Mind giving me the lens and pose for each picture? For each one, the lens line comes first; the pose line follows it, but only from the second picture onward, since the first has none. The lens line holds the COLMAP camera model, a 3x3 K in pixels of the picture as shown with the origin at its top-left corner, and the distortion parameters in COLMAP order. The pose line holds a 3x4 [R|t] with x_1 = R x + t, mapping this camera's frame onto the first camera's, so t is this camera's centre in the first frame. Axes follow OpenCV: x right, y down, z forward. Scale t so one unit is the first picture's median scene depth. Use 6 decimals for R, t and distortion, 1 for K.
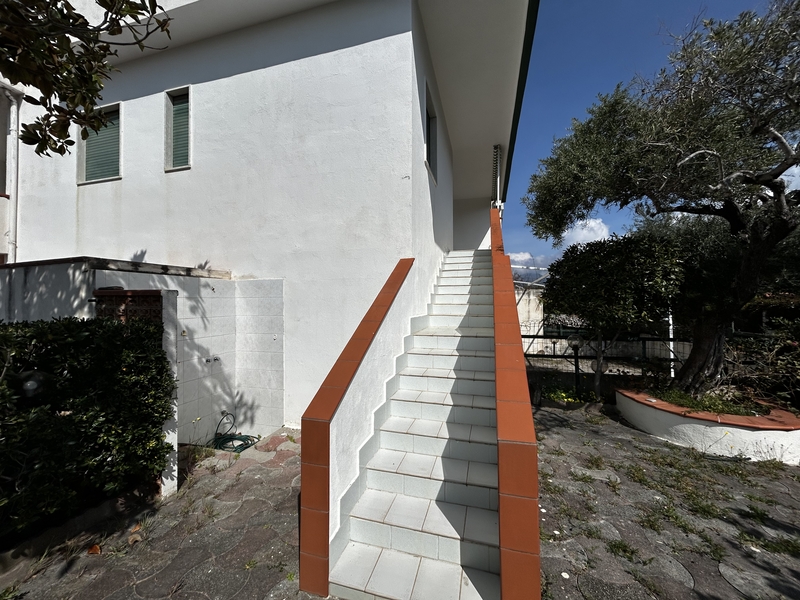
lens RADIAL K [[320.7, 0, 397.0], [0, 320.7, 297.8], [0, 0, 1]] dist [-0.000684, 0.000102]
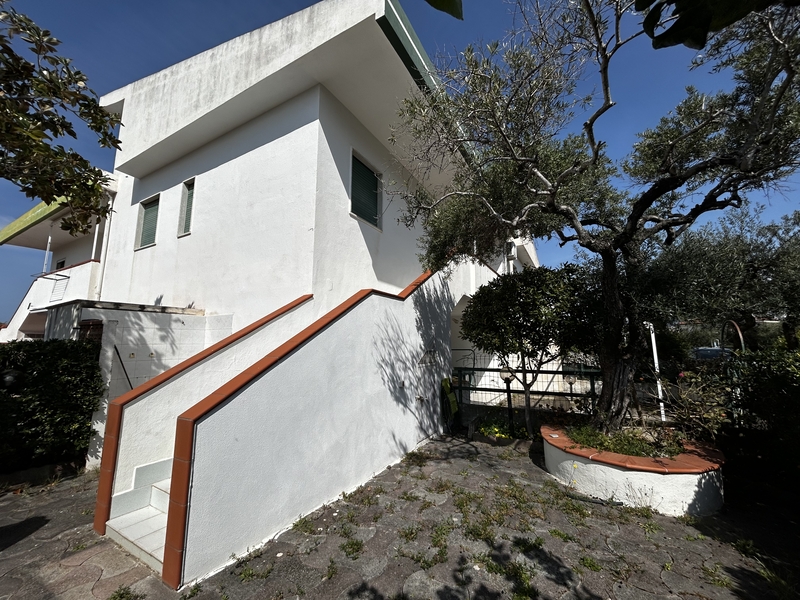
lens RADIAL K [[320.7, 0, 398.5], [0, 320.7, 299.0], [0, 0, 1]] dist [-0.000684, 0.000102]
pose [[0.971310, -0.029371, -0.235995, 0.609709], [-0.000522, 0.992079, -0.125618, 0.041602], [0.237815, 0.122137, 0.963601, -0.068105]]
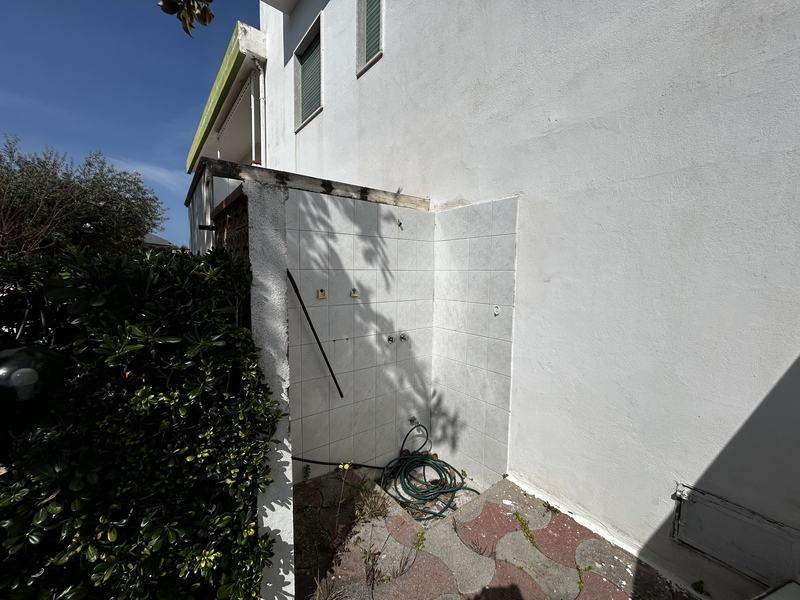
lens RADIAL K [[320.7, 0, 397.5], [0, 320.7, 298.0], [0, 0, 1]] dist [-0.000684, 0.000102]
pose [[0.807431, 0.064737, -0.586399, -0.217563], [-0.008743, 0.995165, 0.097825, 0.054486], [0.589897, -0.073860, 0.804094, 0.511534]]
